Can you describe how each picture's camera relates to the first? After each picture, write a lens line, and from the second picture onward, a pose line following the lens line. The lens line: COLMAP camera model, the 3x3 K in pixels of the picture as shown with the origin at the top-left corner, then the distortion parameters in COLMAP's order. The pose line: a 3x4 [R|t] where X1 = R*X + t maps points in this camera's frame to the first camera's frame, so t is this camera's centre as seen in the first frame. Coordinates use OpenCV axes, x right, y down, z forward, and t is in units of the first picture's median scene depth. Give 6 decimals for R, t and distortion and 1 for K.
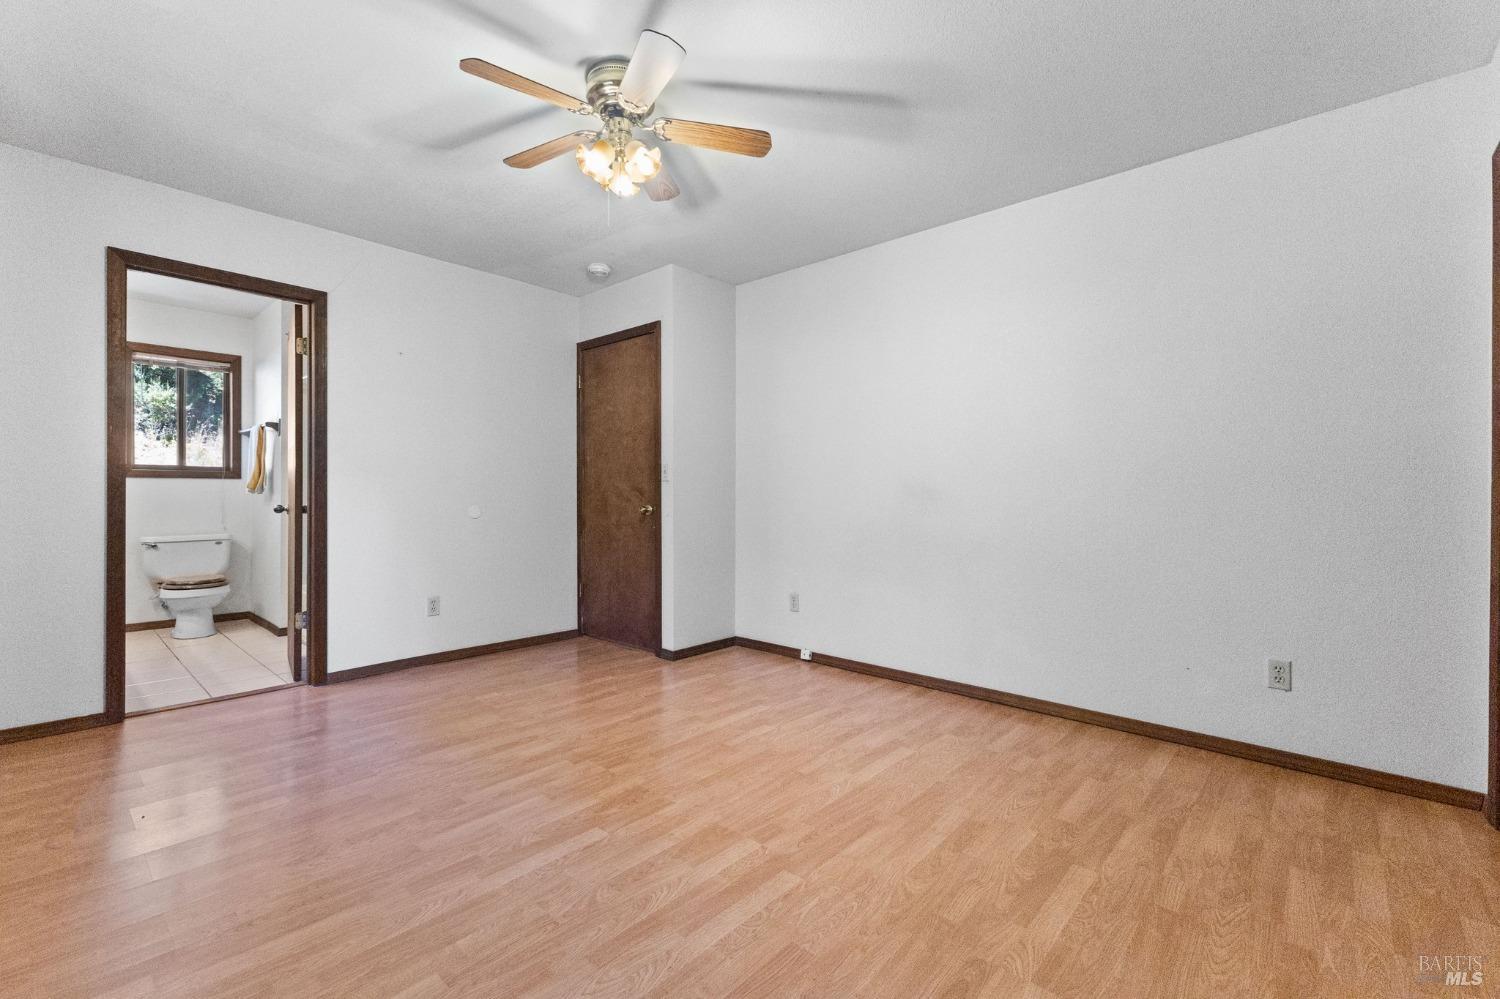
lens RADIAL K [[653.0, 0, 749.7], [0, 653.0, 492.9], [0, 0, 1]] dist [0.014264, -0.002507]
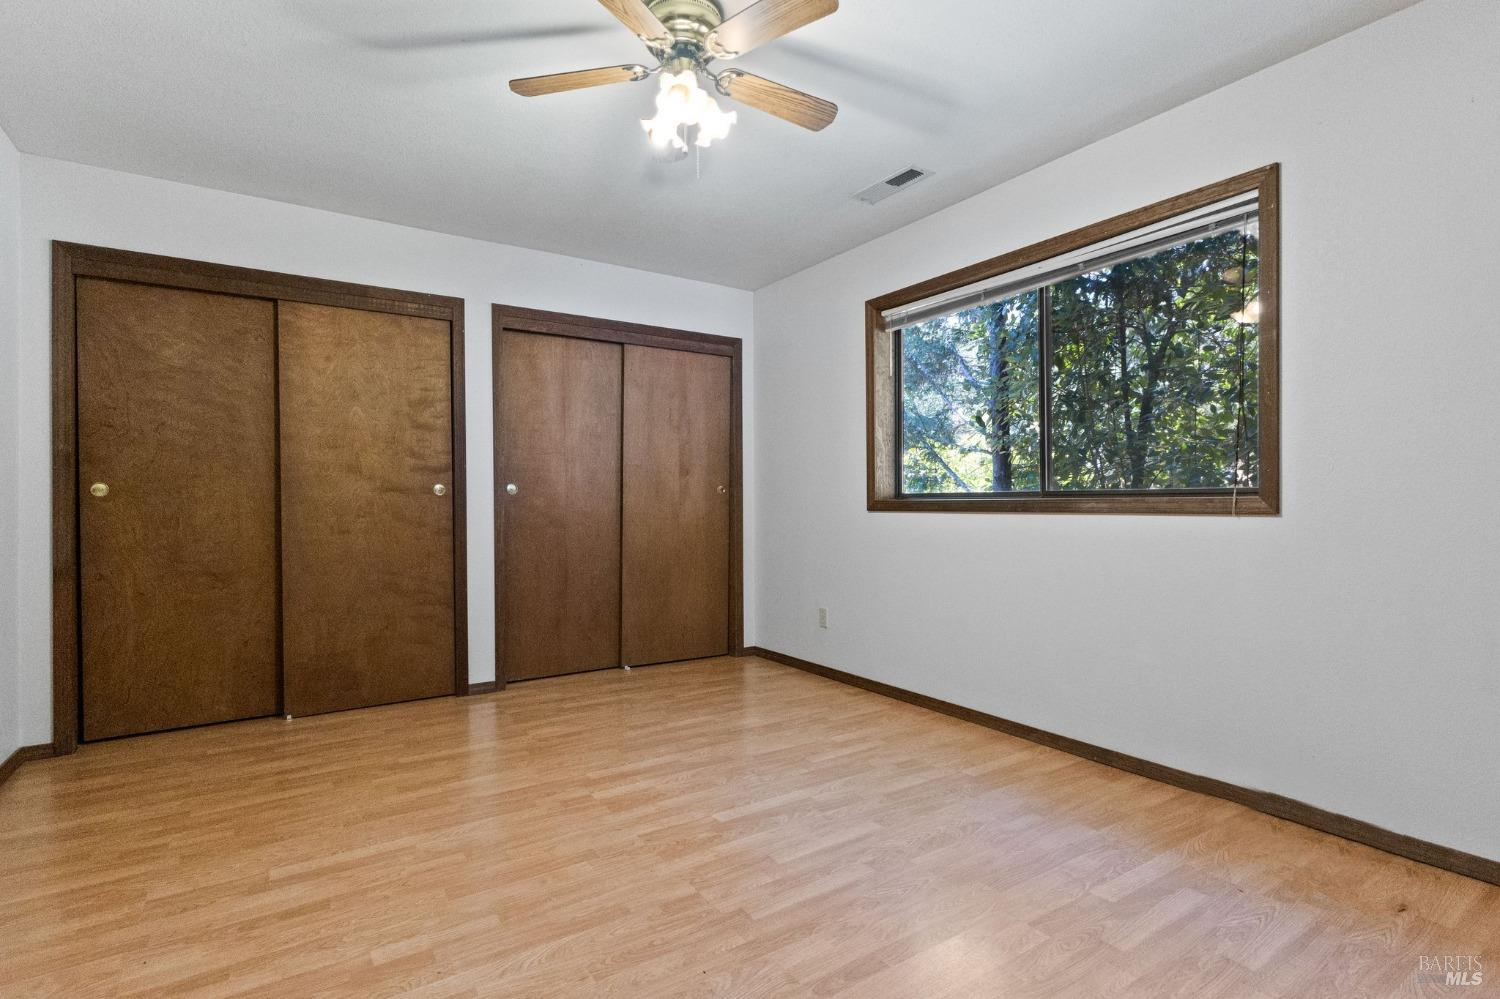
lens RADIAL K [[720.4, 0, 753.6], [0, 720.4, 507.4], [0, 0, 1]] dist [-0.001941, -0.000159]
pose [[-0.971451, -0.000705, 0.237241, -0.521540], [0.000786, 0.999981, 0.006190, 0.004093], [-0.237241, 0.006199, -0.971431, 1.972186]]
